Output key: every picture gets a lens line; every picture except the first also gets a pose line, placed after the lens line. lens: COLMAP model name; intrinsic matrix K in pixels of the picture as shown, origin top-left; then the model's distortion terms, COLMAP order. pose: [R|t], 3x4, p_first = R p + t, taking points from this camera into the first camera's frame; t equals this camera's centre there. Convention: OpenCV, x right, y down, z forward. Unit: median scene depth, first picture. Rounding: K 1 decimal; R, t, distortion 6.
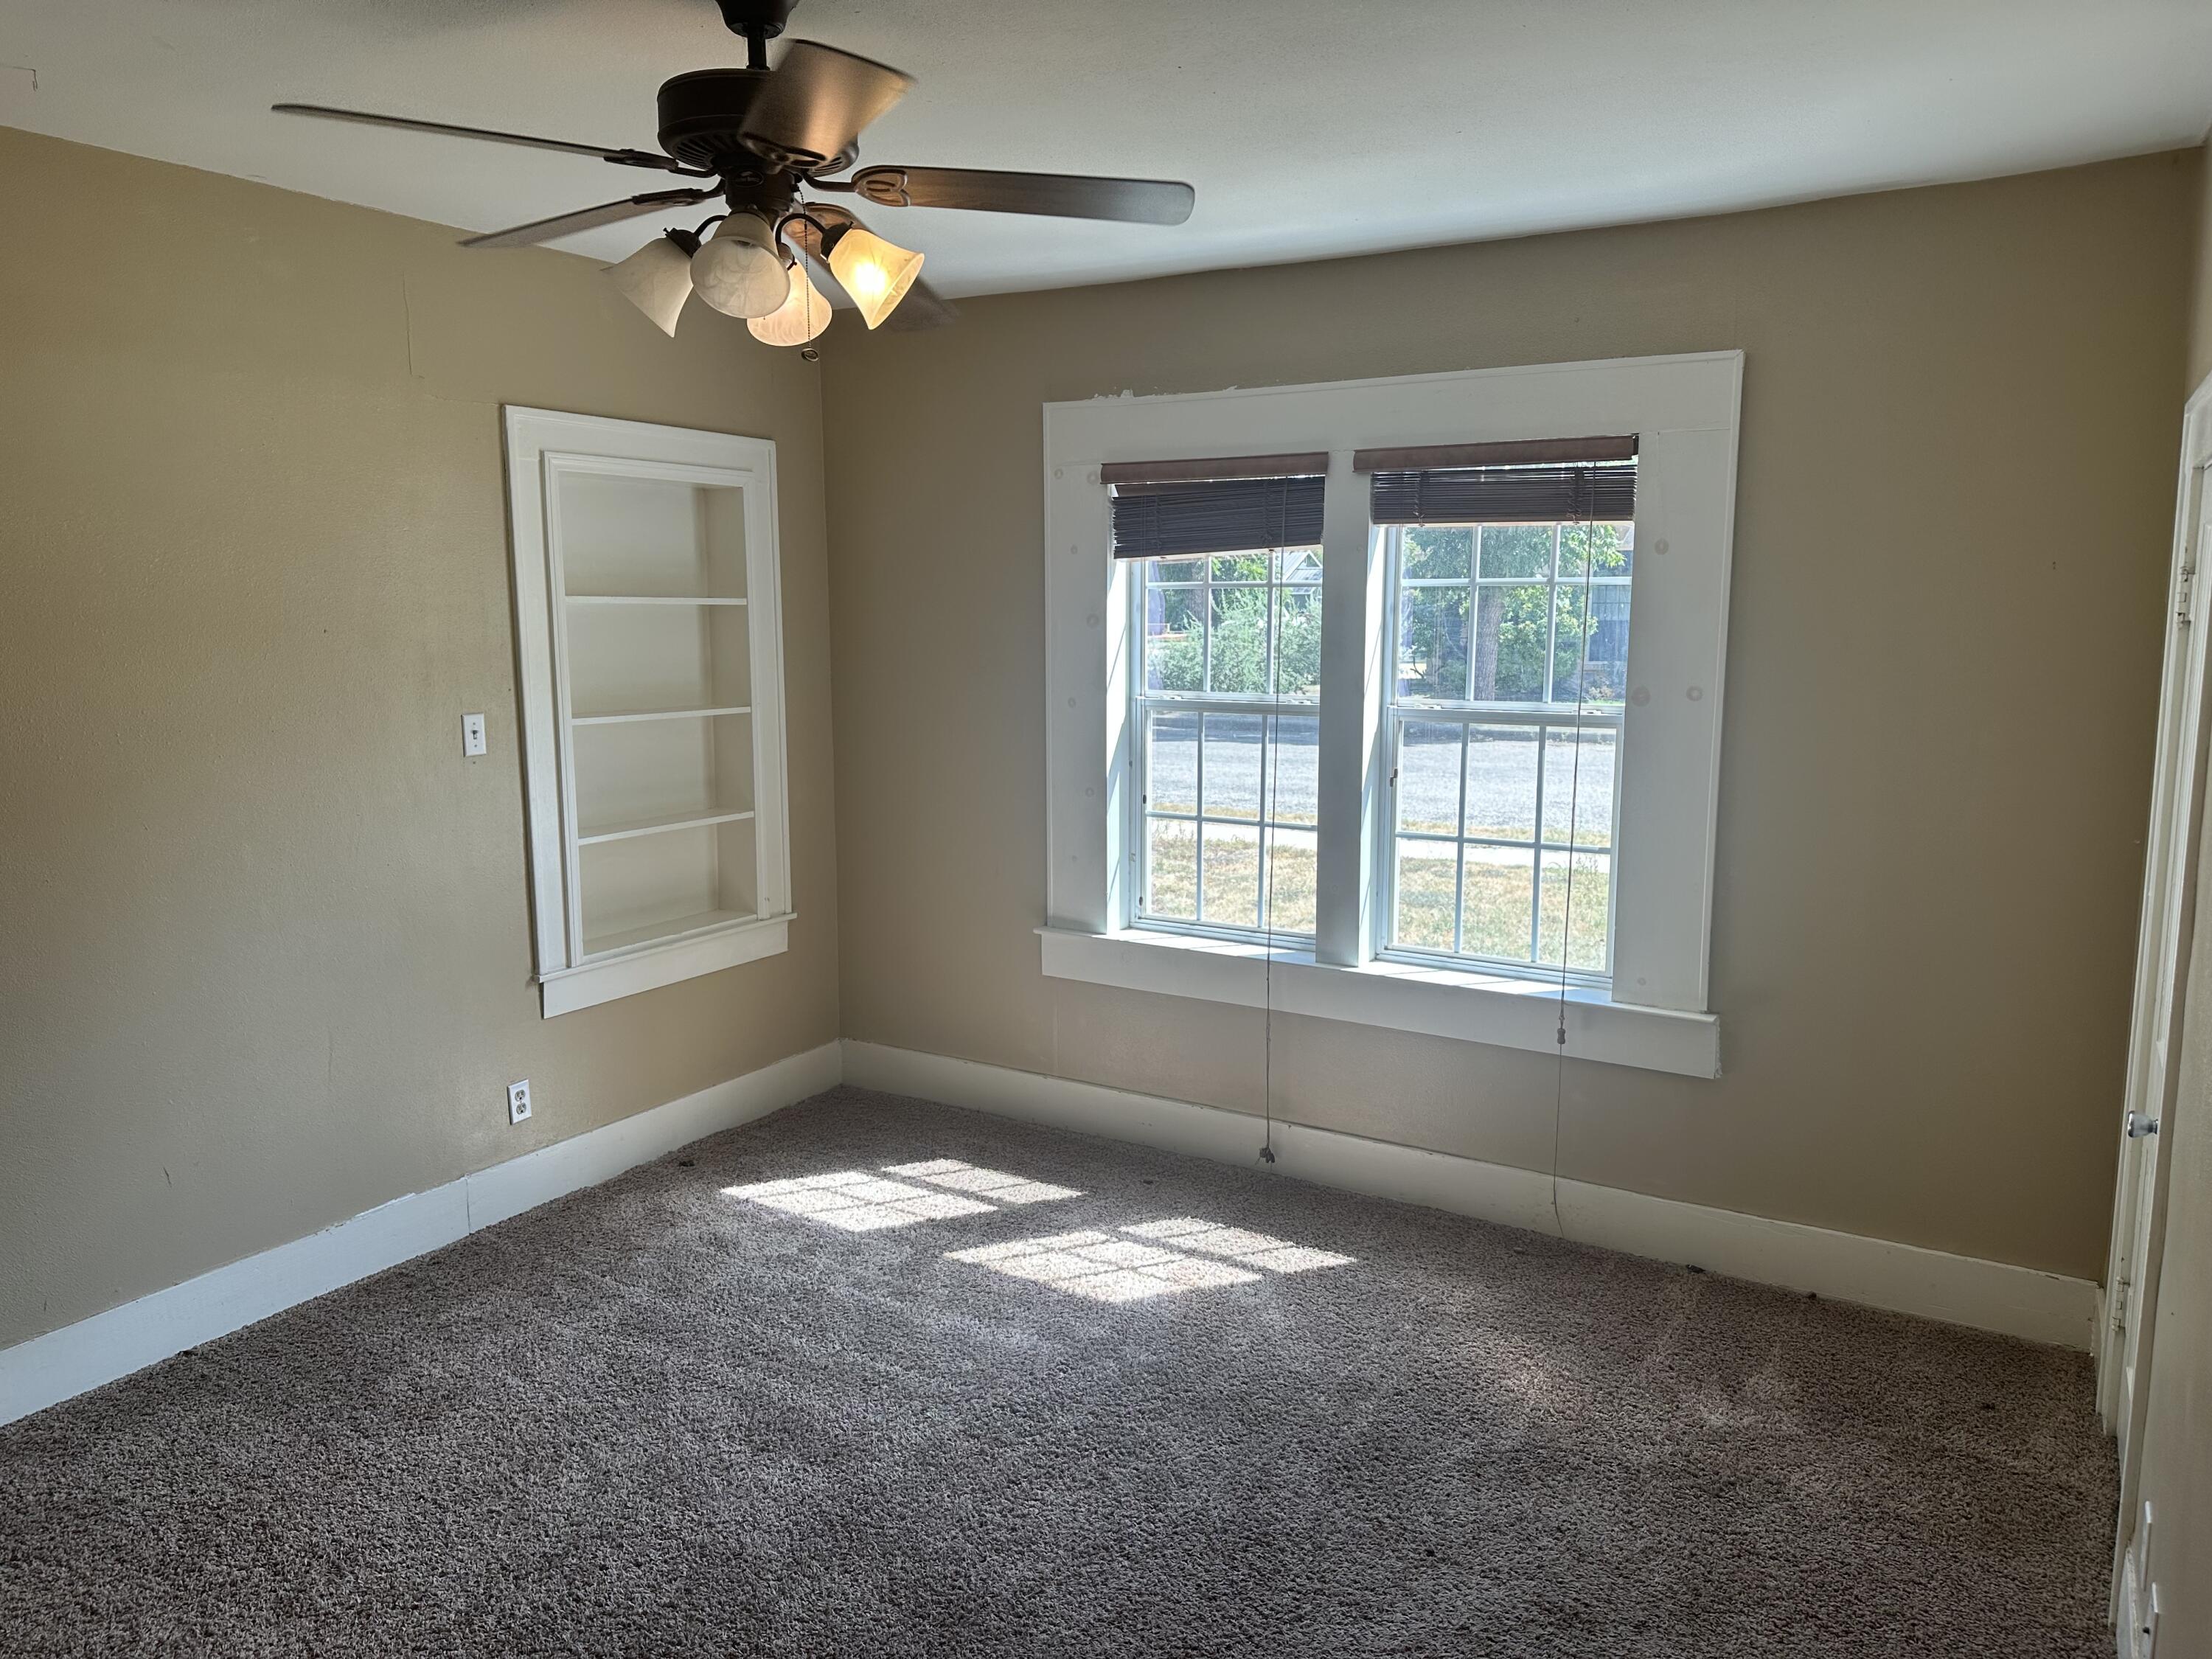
lens RADIAL K [[1560.0, 0, 1147.7], [0, 1560.0, 830.9], [0, 0, 1]] dist [0.057228, -0.068291]
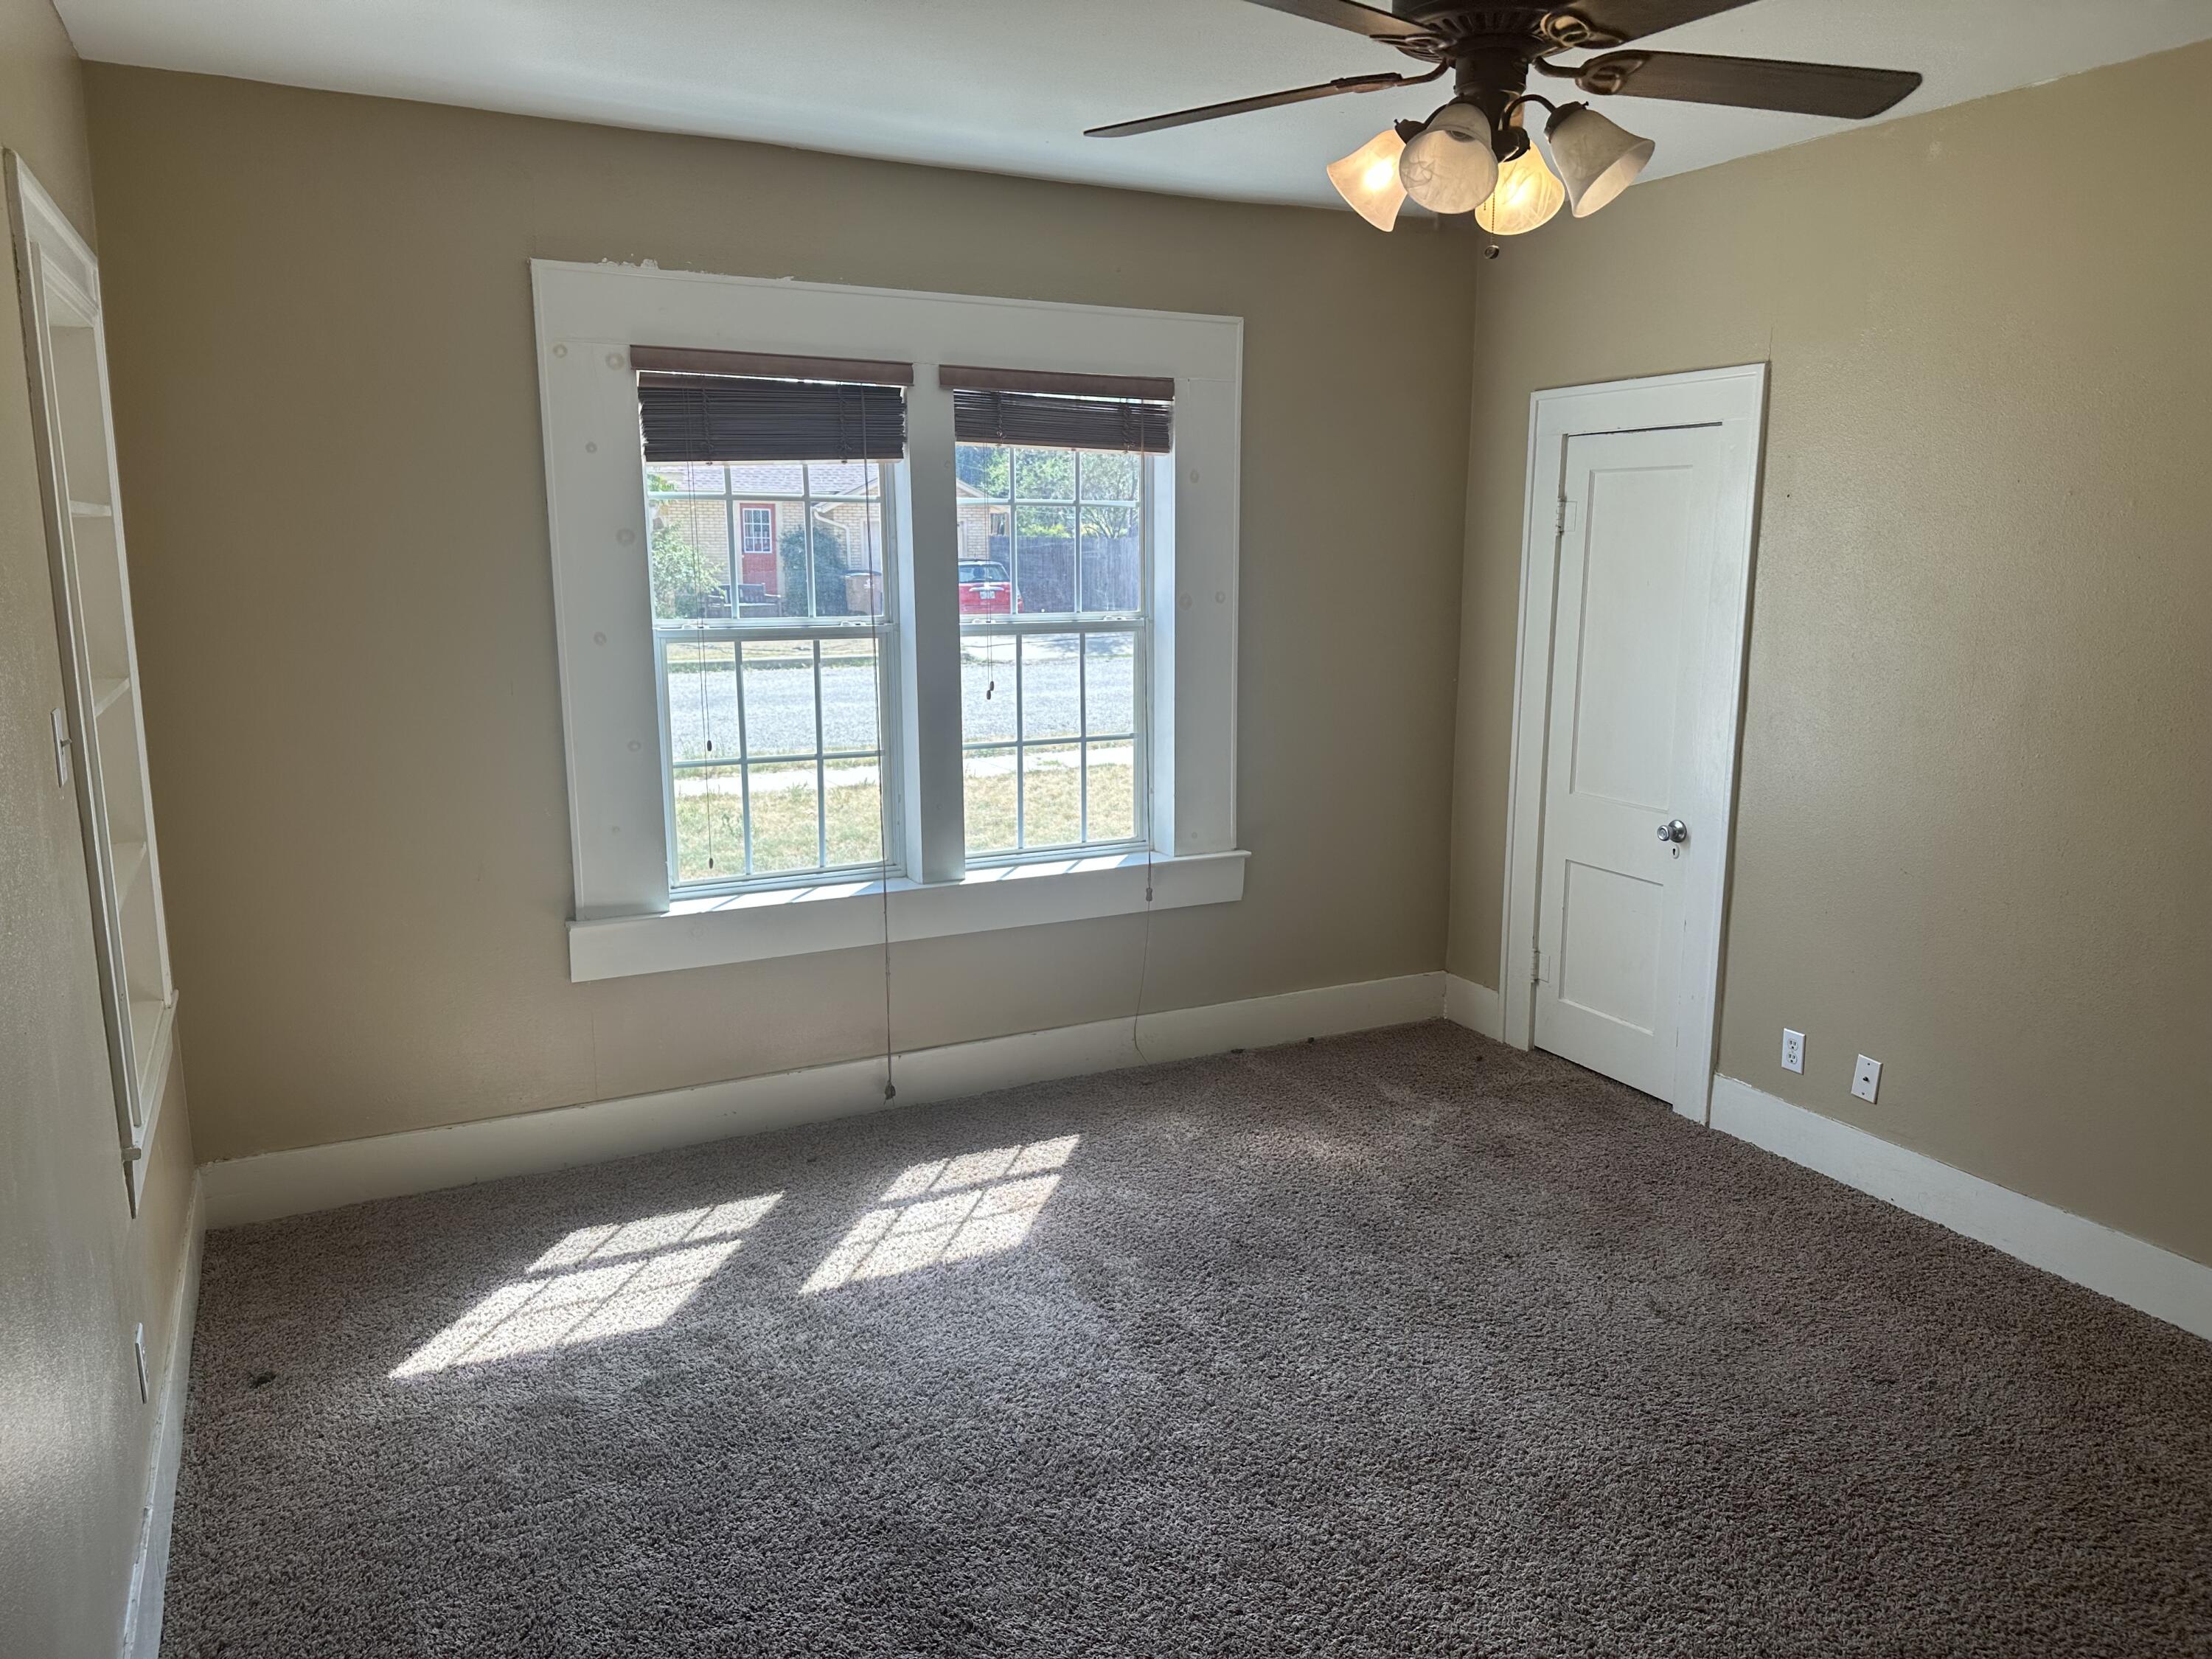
lens RADIAL K [[1560.0, 0, 1124.8], [0, 1560.0, 842.1], [0, 0, 1]] dist [0.057228, -0.068291]
pose [[0.515720, -0.171463, 0.839424, -0.696201], [0.115184, 0.984750, 0.130382, -0.061072], [-0.848979, 0.029447, 0.527606, 0.382877]]
